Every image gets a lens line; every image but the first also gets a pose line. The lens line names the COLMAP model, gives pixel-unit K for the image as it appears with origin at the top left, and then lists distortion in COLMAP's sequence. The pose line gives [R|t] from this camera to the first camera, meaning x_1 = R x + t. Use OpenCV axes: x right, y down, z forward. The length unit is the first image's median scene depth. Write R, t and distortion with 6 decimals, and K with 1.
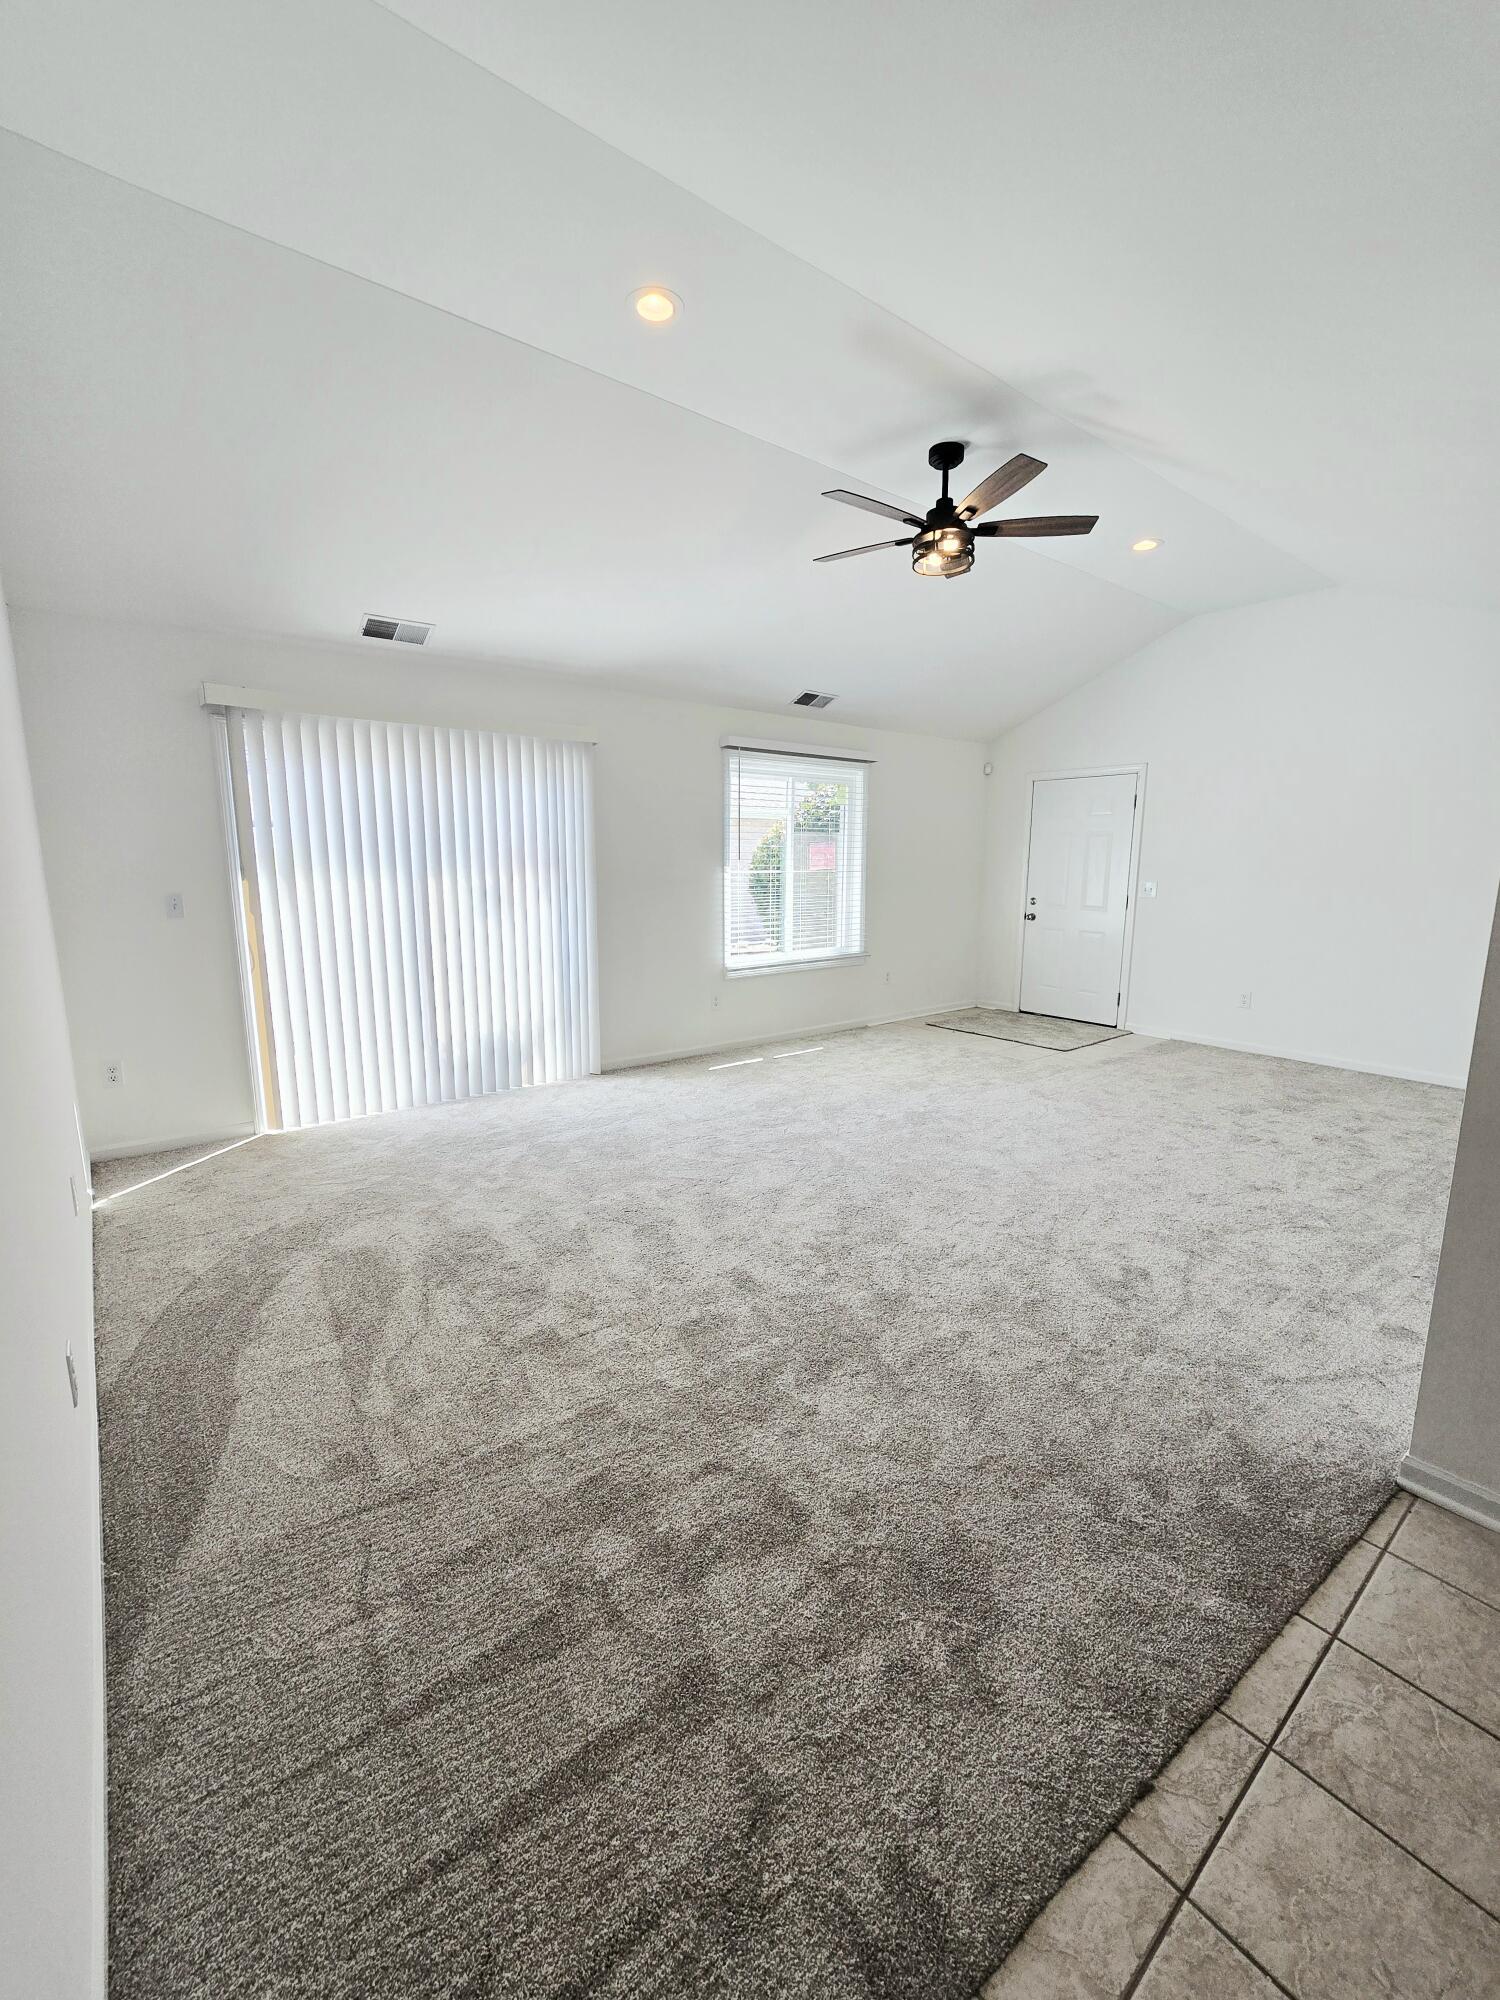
lens RADIAL K [[814.2, 0, 747.9], [0, 814.2, 997.3], [0, 0, 1]] dist [0.001743, 0.000311]
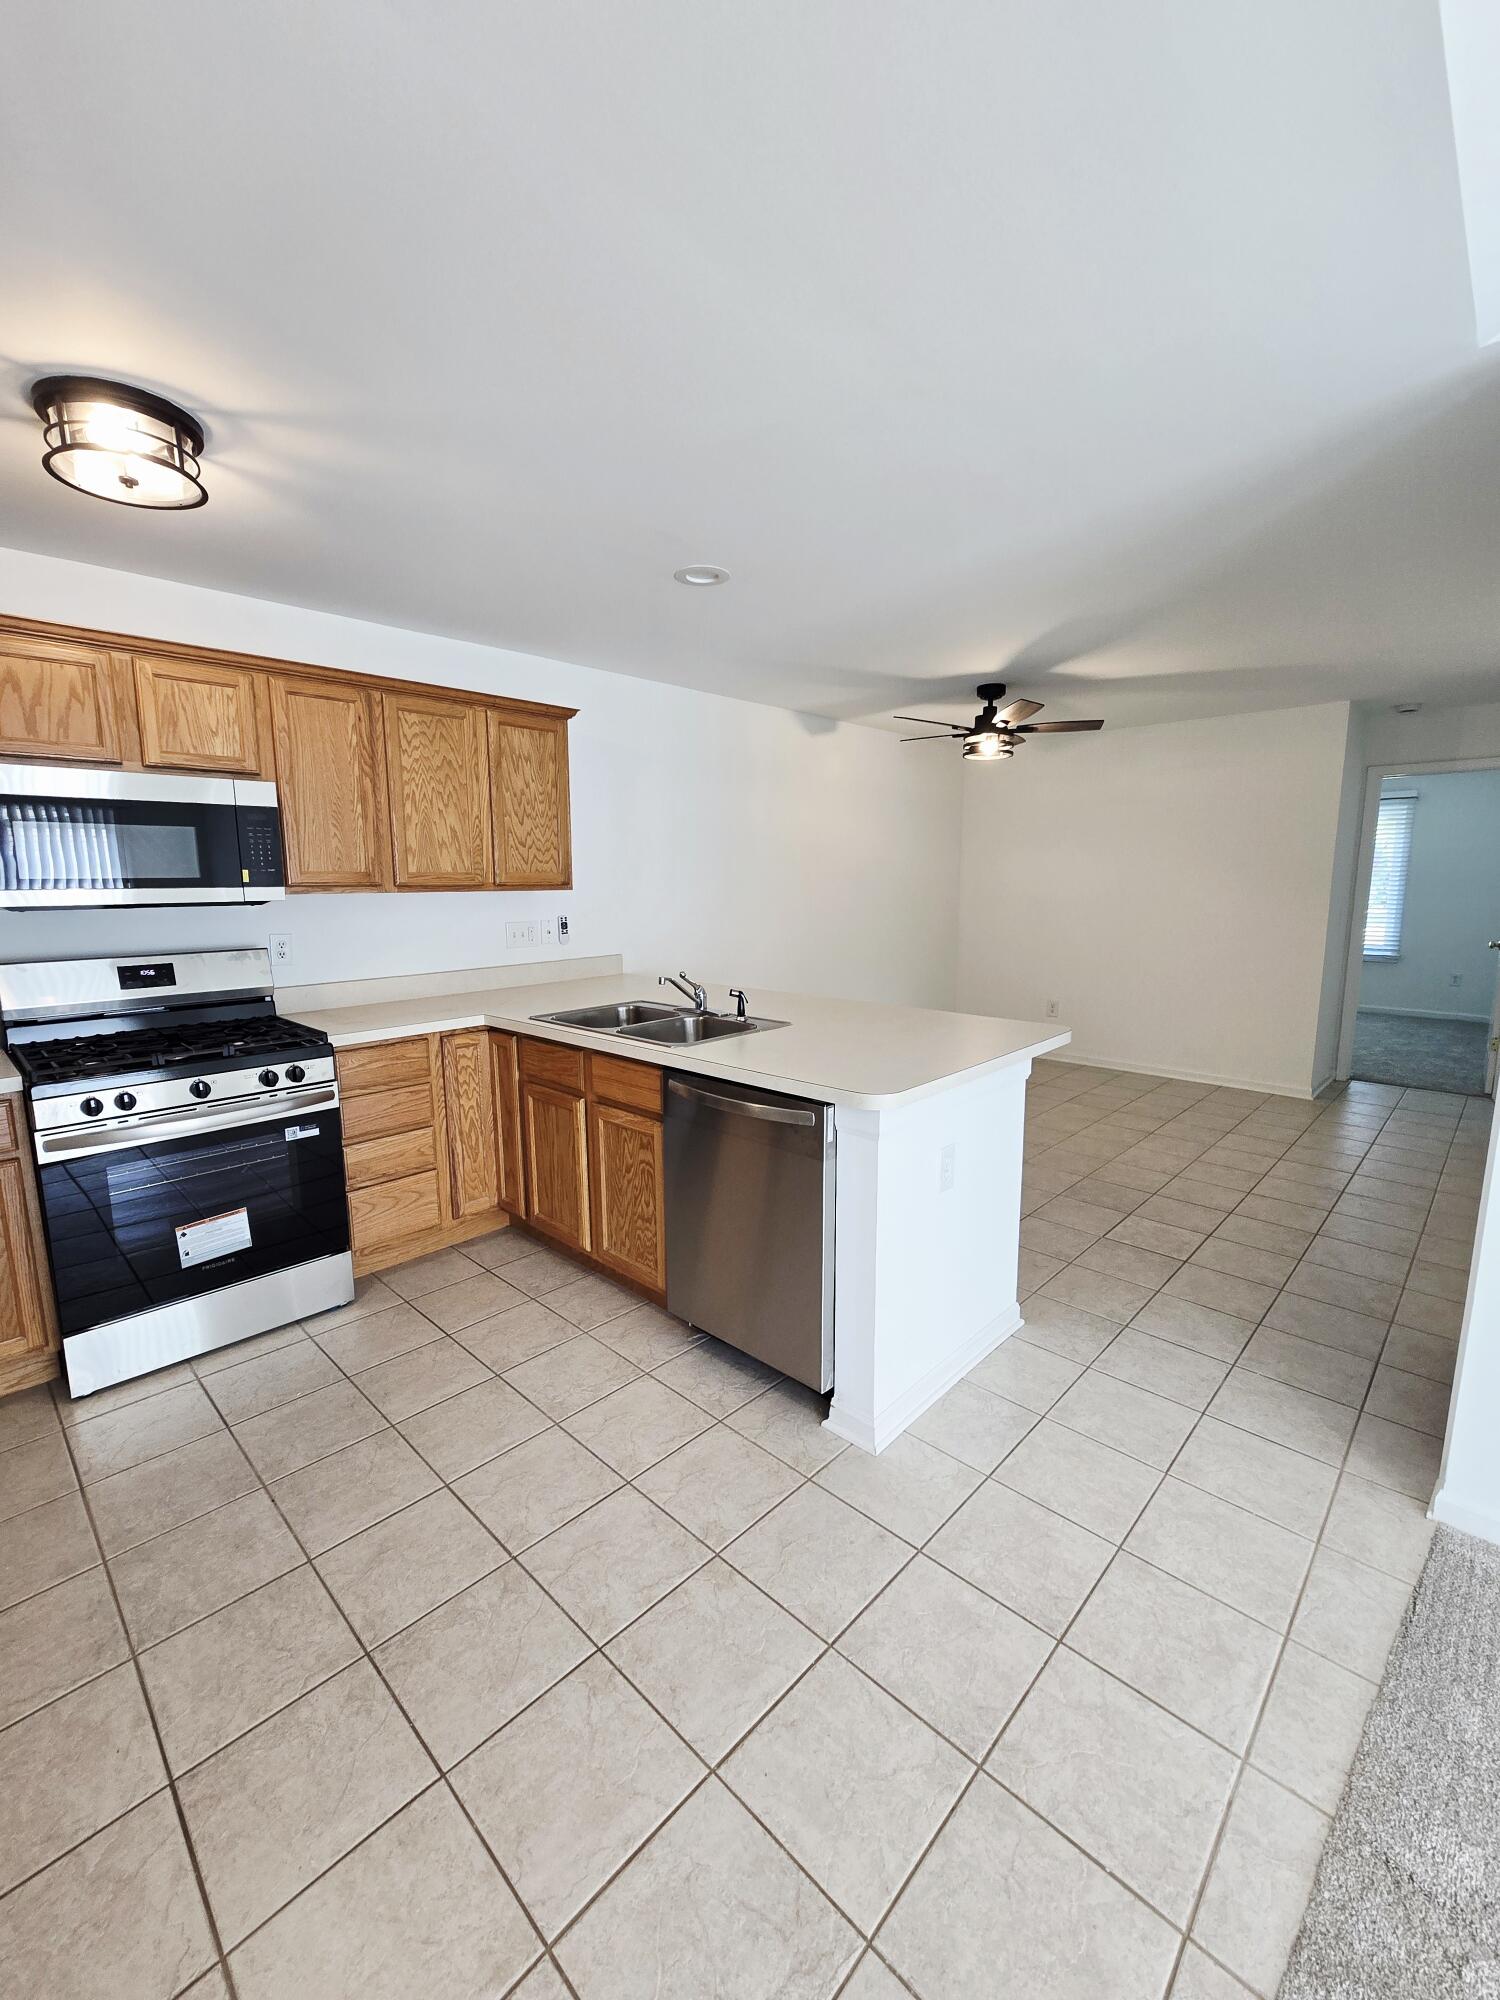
lens RADIAL K [[814.2, 0, 750.9], [0, 814.2, 1006.7], [0, 0, 1]] dist [0.001743, 0.000311]
pose [[-0.991661, 0.023639, -0.126687, 1.199485], [-0.017921, 0.948186, 0.317210, -0.273848], [0.127622, 0.316835, -0.939855, 1.564409]]
